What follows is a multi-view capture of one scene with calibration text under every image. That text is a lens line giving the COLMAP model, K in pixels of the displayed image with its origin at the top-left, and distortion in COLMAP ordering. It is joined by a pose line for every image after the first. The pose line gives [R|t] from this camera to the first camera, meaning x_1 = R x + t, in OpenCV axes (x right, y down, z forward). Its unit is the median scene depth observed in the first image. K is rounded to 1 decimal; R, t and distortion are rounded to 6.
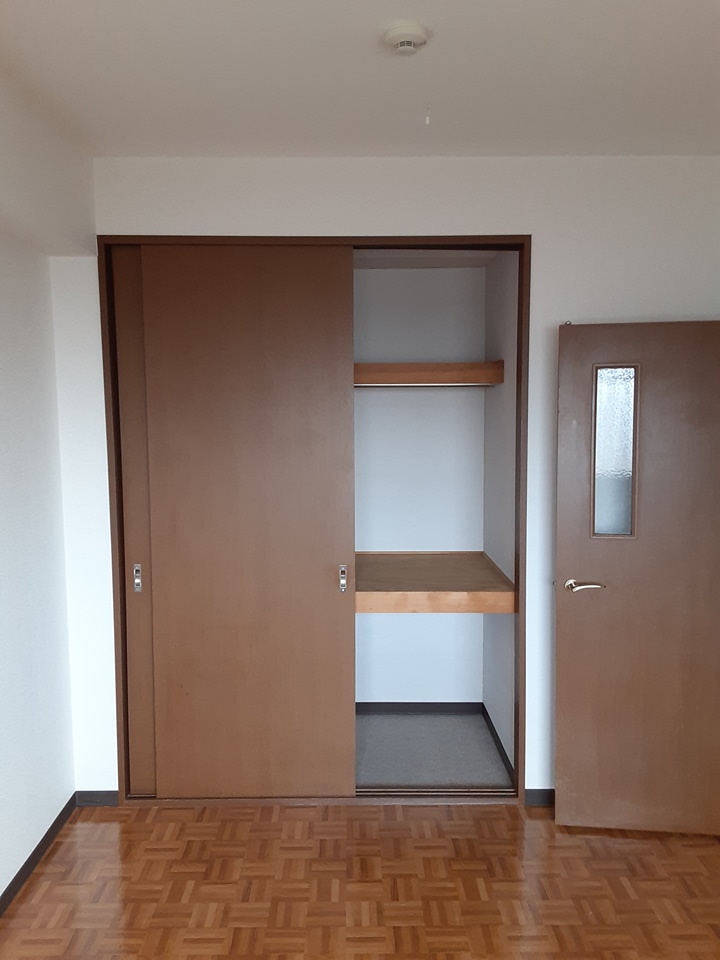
lens RADIAL K [[775.5, 0, 360.1], [0, 775.5, 481.7], [0, 0, 1]] dist [0.129102, -0.195257]
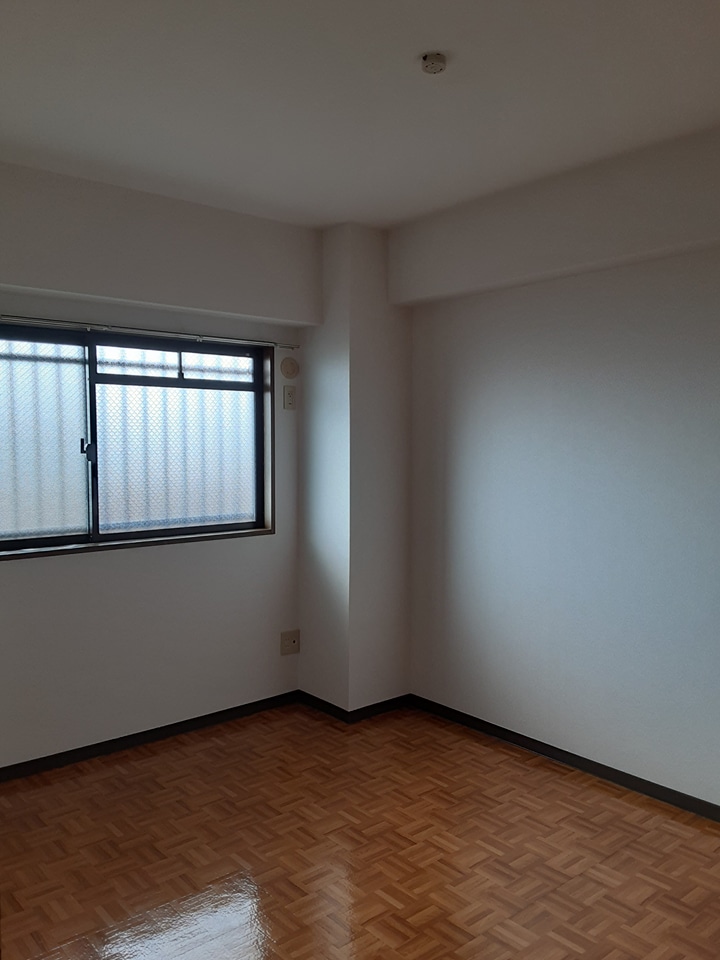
lens RADIAL K [[775.5, 0, 360.1], [0, 775.5, 481.7], [0, 0, 1]] dist [0.129102, -0.195257]
pose [[-0.768017, 0.048252, -0.638609, 0.803816], [-0.037160, 0.992120, 0.119653, -0.114247], [0.639351, 0.115626, -0.760172, 1.710465]]
